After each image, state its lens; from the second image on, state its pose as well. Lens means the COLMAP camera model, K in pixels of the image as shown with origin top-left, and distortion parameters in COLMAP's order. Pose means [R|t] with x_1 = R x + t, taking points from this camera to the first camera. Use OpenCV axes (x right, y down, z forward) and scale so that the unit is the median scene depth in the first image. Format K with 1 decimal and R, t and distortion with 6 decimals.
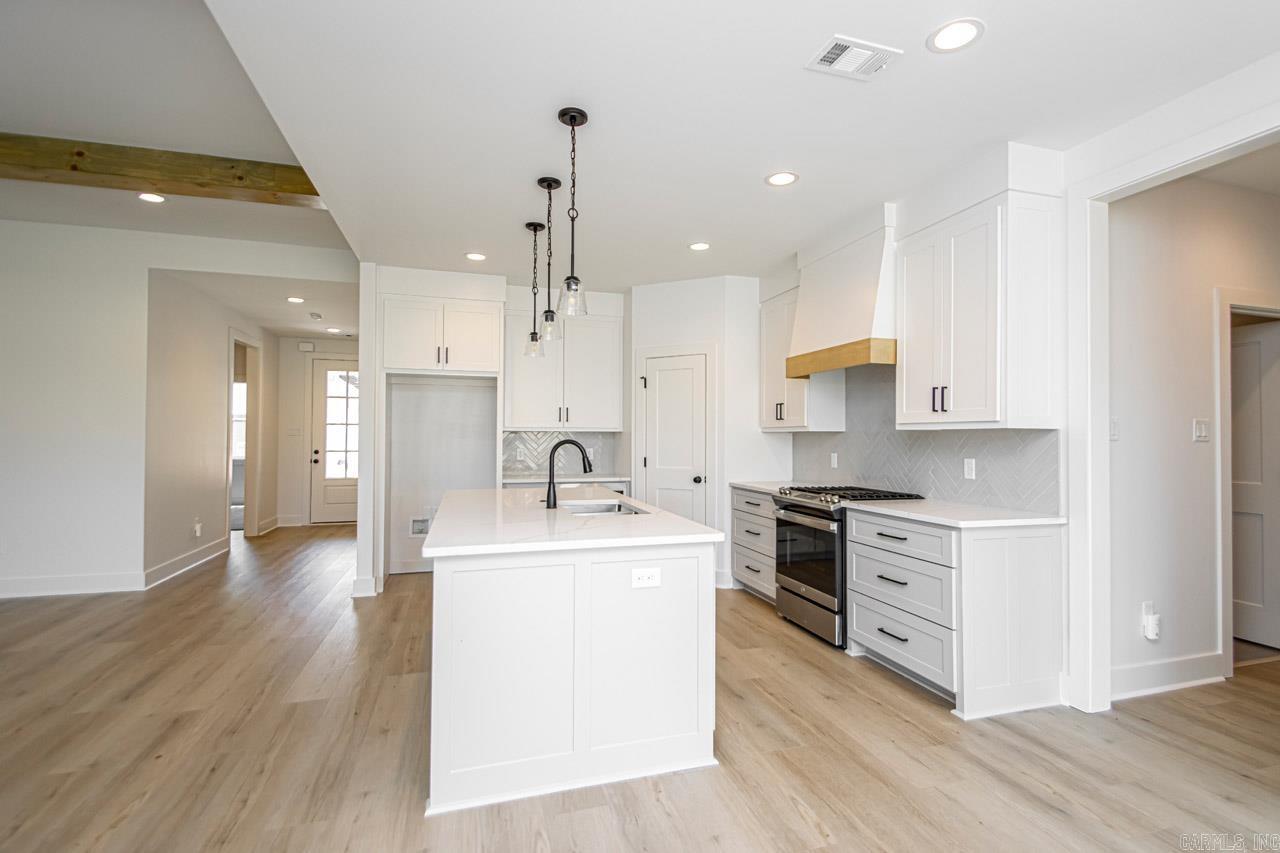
lens RADIAL K [[595.4, 0, 647.5], [0, 595.4, 429.8], [0, 0, 1]] dist [0.023832, -0.017097]
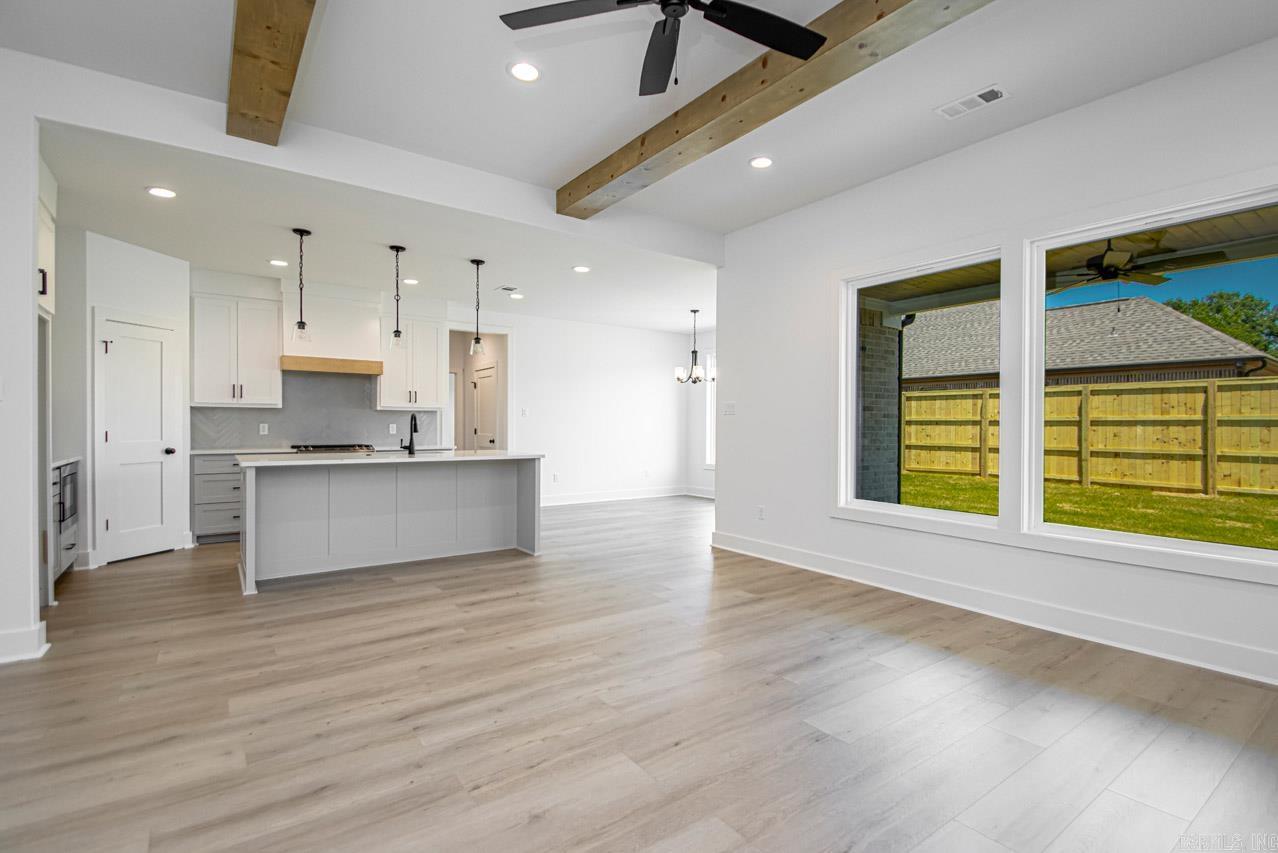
lens RADIAL K [[610.4, 0, 681.3], [0, 610.4, 429.8], [0, 0, 1]] dist [0.023813, -0.019621]
pose [[-0.369544, -0.013891, 0.929110, -1.781105], [-0.016939, 0.999823, 0.008211, 0.031541], [-0.929059, -0.012704, -0.369713, 0.820625]]
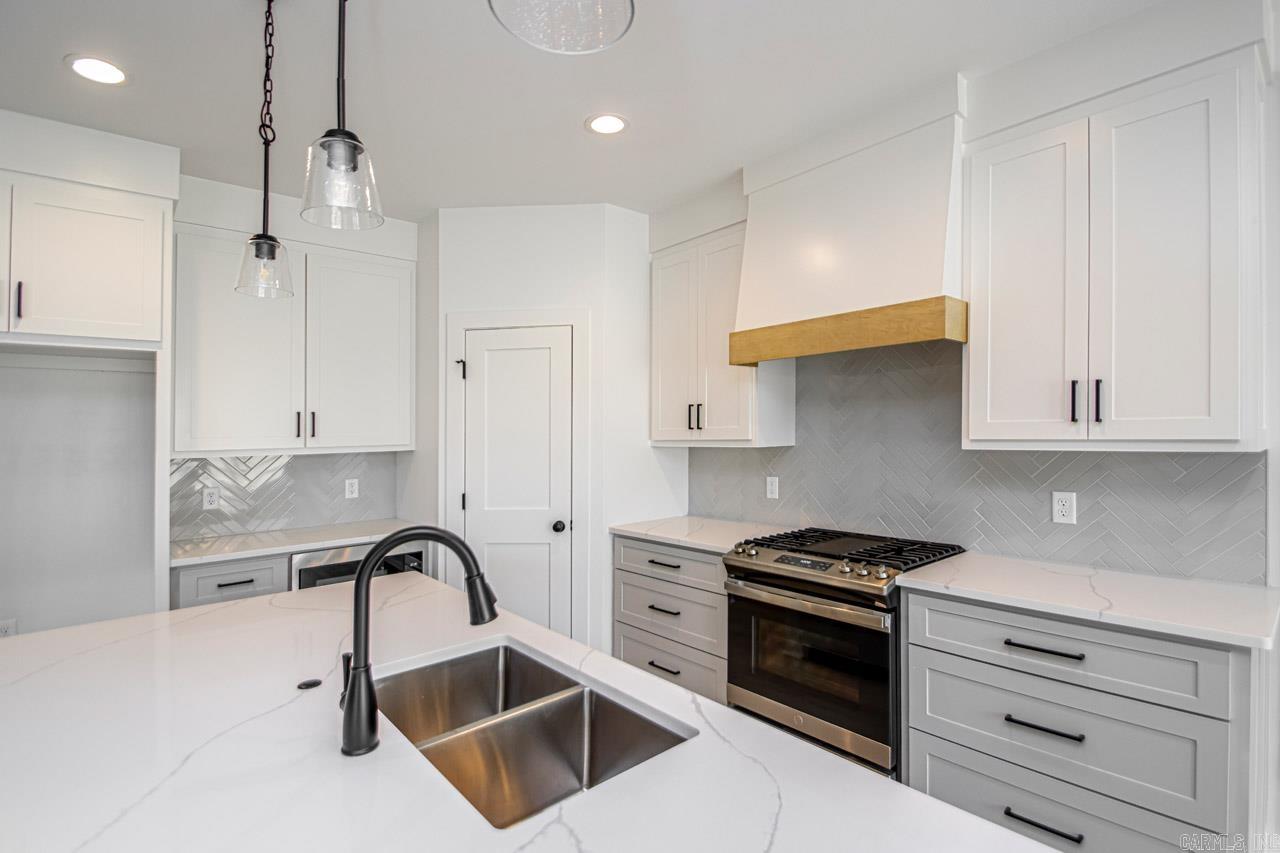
lens RADIAL K [[598.3, 0, 638.9], [0, 598.3, 430.7], [0, 0, 1]] dist [0.019562, -0.018135]
pose [[0.912453, -0.021904, 0.408594, -0.136209], [0.018517, 0.999754, 0.012243, -0.033230], [-0.408762, -0.003605, 0.912634, 0.572816]]
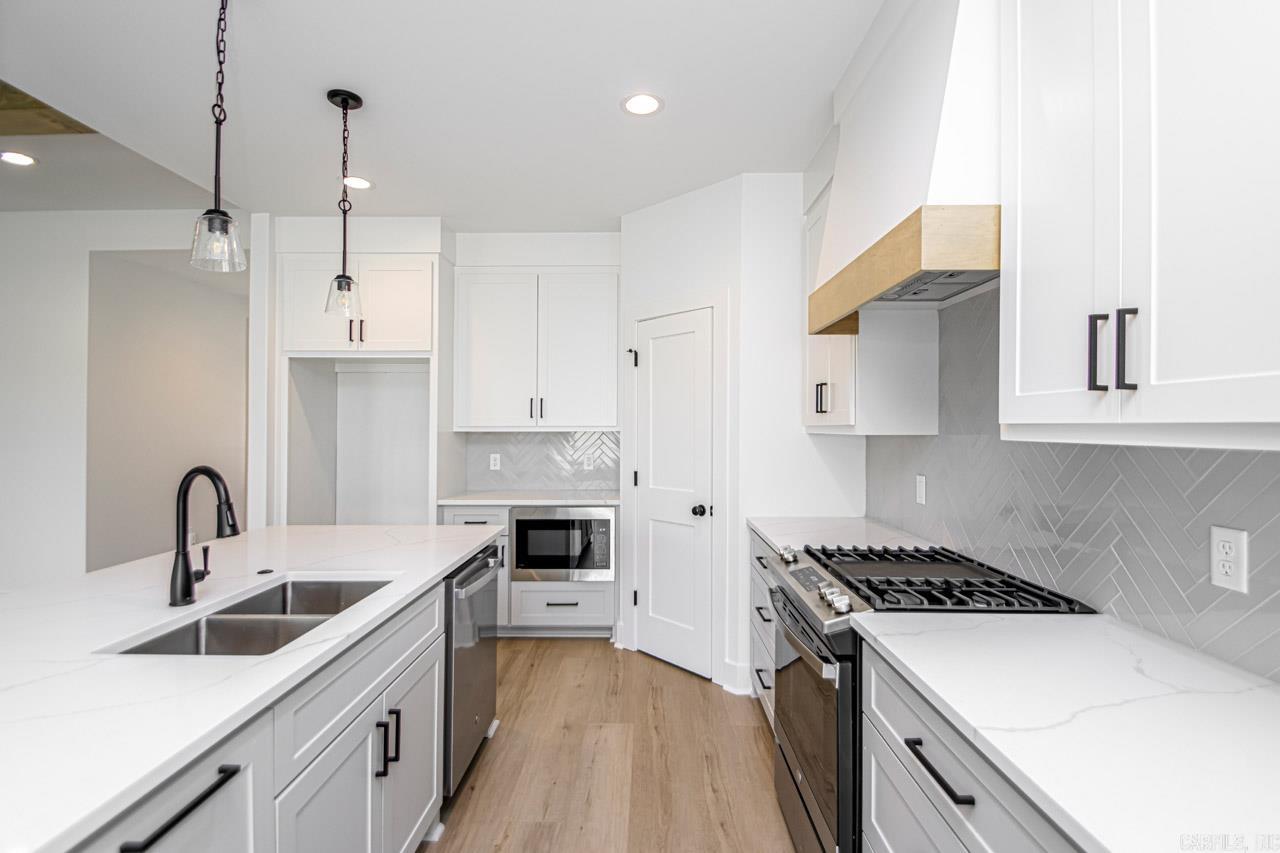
lens RADIAL K [[598.0, 0, 642.9], [0, 598.0, 417.3], [0, 0, 1]] dist [0.017017, -0.019382]
pose [[0.954363, -0.007832, -0.298547, 0.311649], [0.005922, 0.999956, -0.007302, -0.013794], [0.298591, 0.005200, 0.954367, 0.561273]]
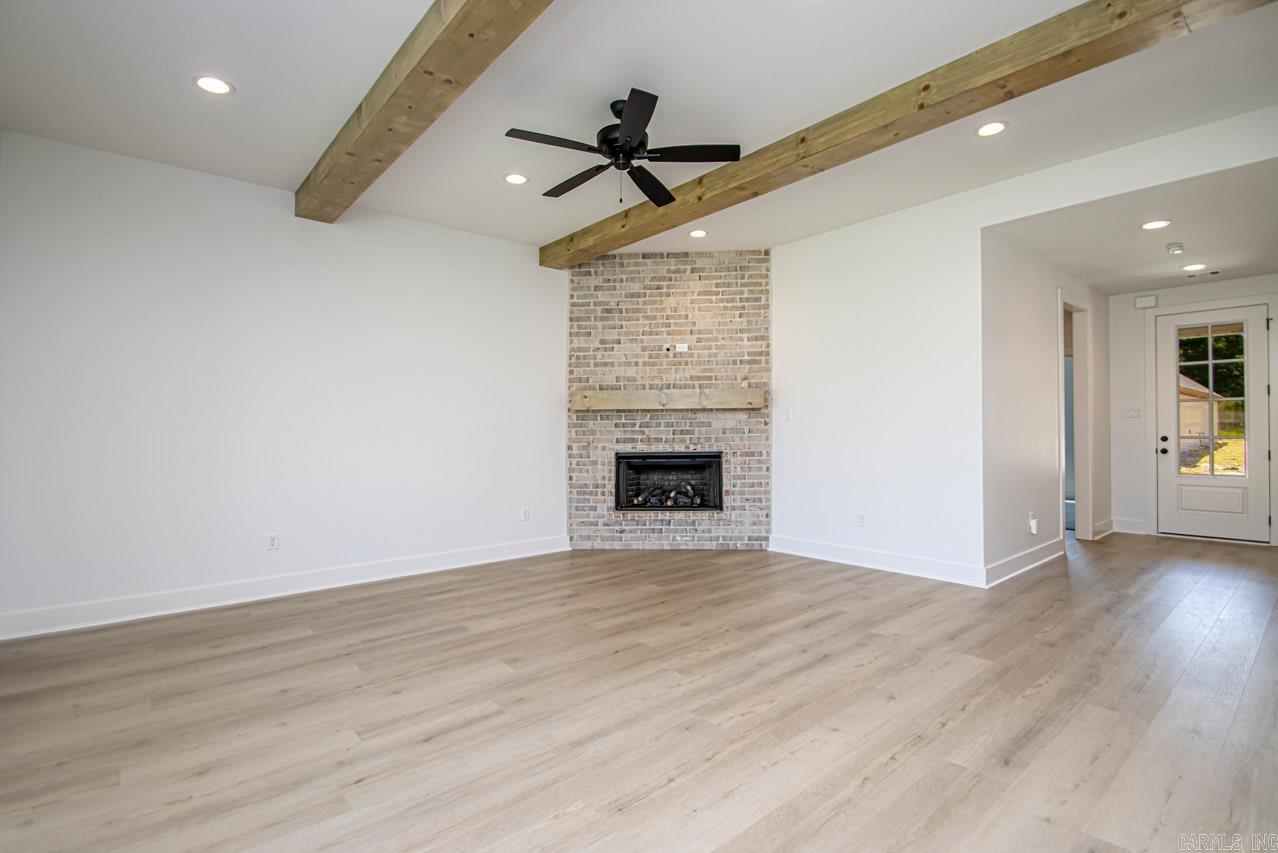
lens RADIAL K [[604.4, 0, 663.3], [0, 604.4, 420.2], [0, 0, 1]] dist [0.000335, -0.000447]
pose [[0.422889, -0.024364, -0.905854, -0.310292], [0.021740, 0.999624, -0.016737, 0.030320], [0.905920, -0.012615, 0.423260, 0.262129]]
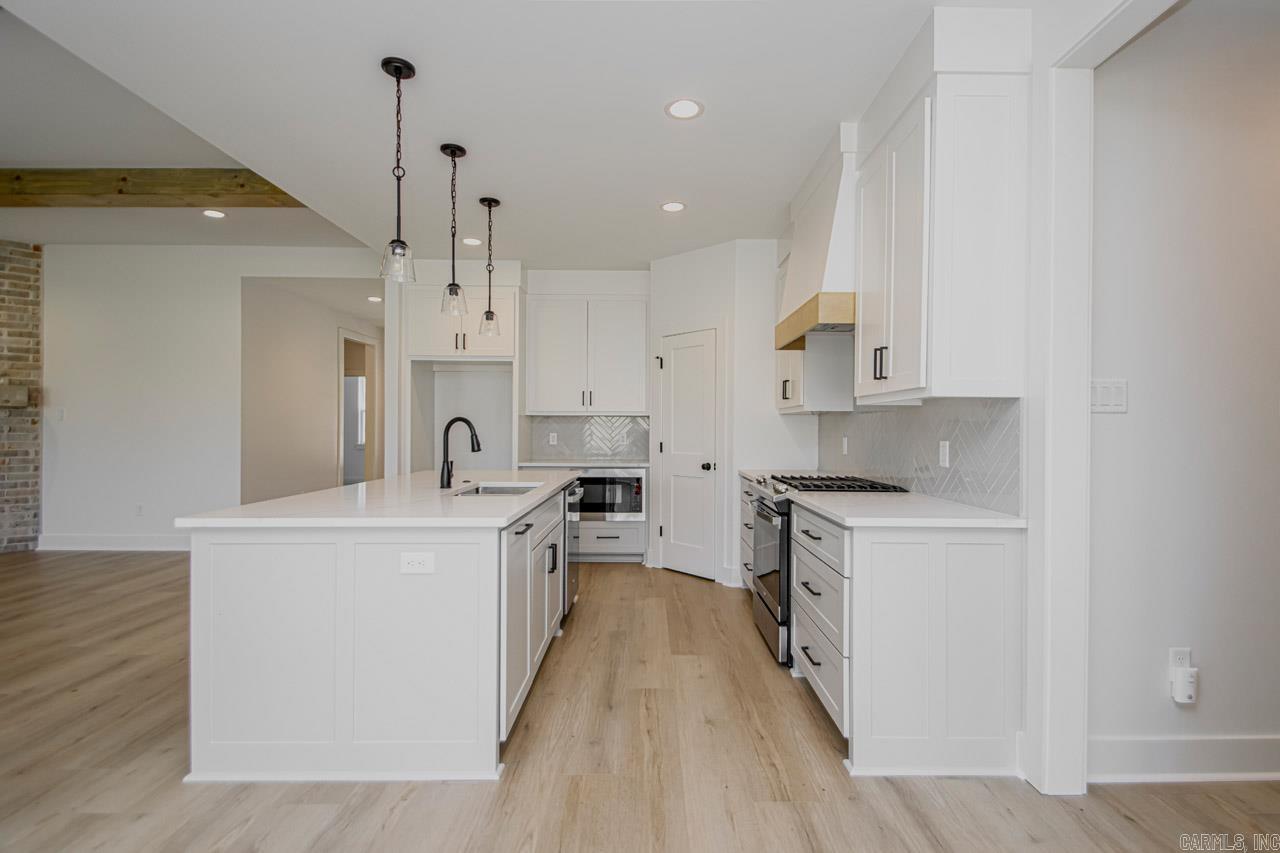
lens RADIAL K [[589.2, 0, 652.7], [0, 589.2, 433.1], [0, 0, 1]] dist [0.020746, -0.014733]
pose [[0.959066, 0.002435, -0.283173, 0.378891], [0.002883, 0.999827, 0.018359, 0.022647], [0.283169, -0.018423, 0.958893, 0.156257]]
